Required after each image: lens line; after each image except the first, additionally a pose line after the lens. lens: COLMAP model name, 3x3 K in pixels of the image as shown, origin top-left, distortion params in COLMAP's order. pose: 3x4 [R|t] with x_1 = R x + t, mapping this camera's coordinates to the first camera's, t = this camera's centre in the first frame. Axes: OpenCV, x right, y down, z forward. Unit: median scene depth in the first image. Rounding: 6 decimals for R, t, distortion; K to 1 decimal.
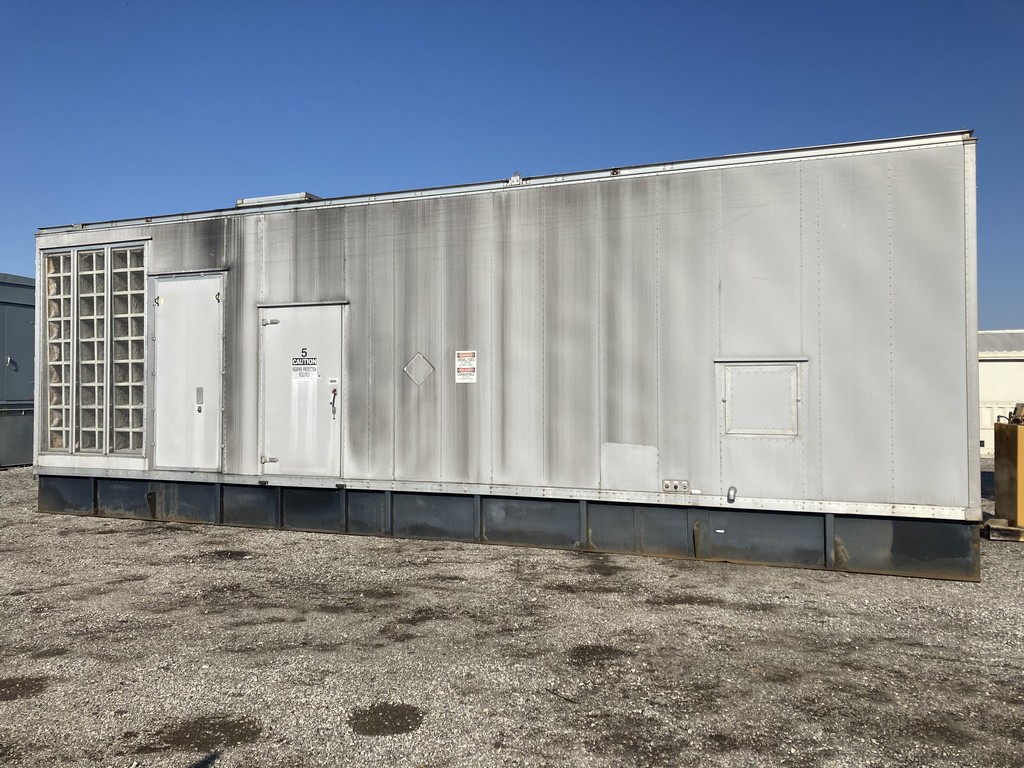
lens RADIAL K [[833.6, 0, 512.0], [0, 833.6, 384.0], [0, 0, 1]] dist [0.051289, -0.065871]
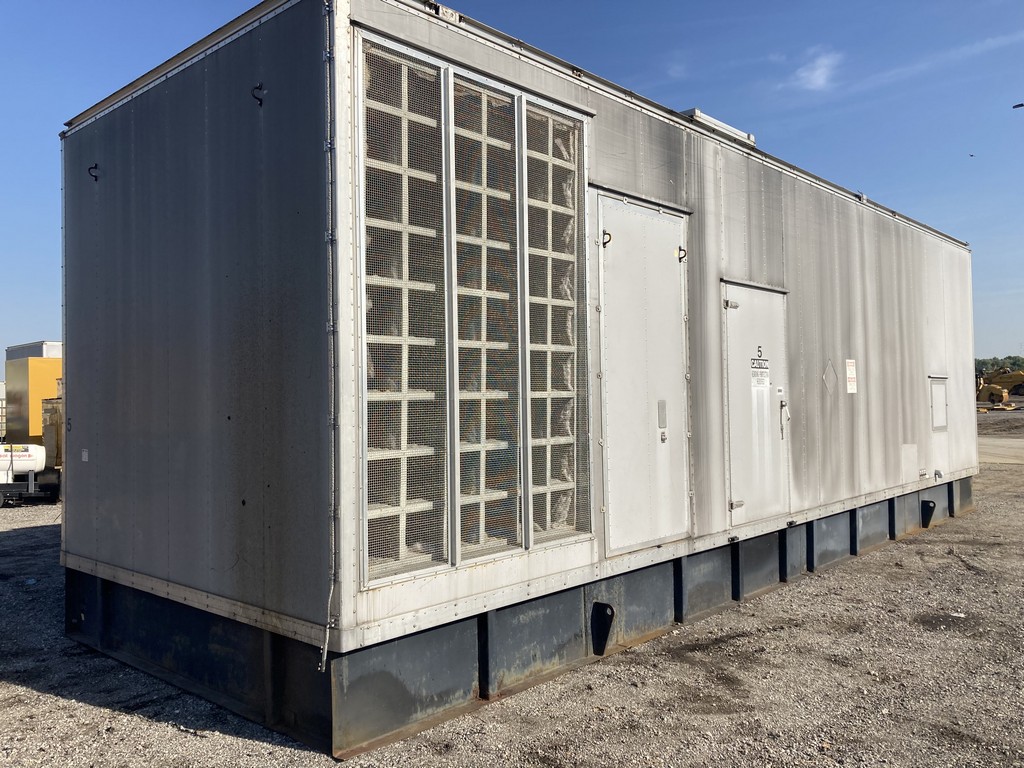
lens RADIAL K [[833.6, 0, 512.0], [0, 833.6, 384.0], [0, 0, 1]] dist [0.051289, -0.065871]
pose [[0.349416, 0.014814, 0.936851, -1.036534], [0.008778, 0.999779, -0.019083, 0.003306], [-0.936927, 0.014892, 0.349209, 0.964747]]
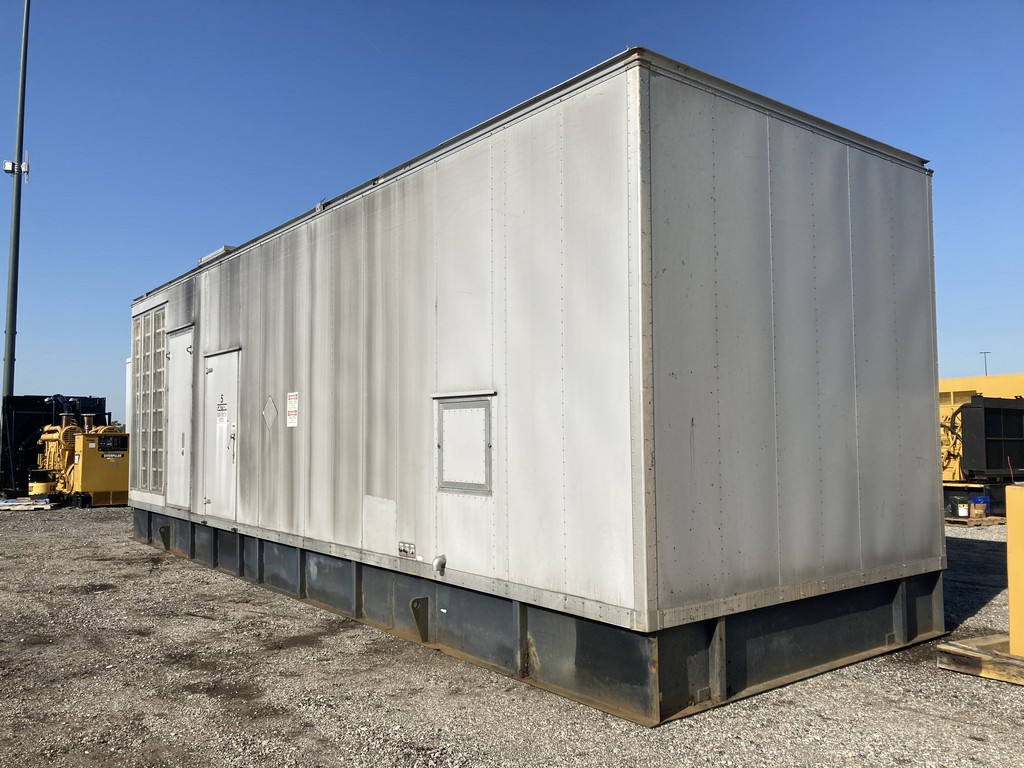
lens RADIAL K [[833.6, 0, 512.0], [0, 833.6, 384.0], [0, 0, 1]] dist [0.051289, -0.065871]
pose [[0.867589, -0.035614, -0.496005, 0.592910], [0.011873, 0.998631, -0.050936, 0.001551], [0.497140, 0.038302, 0.866824, 0.280972]]
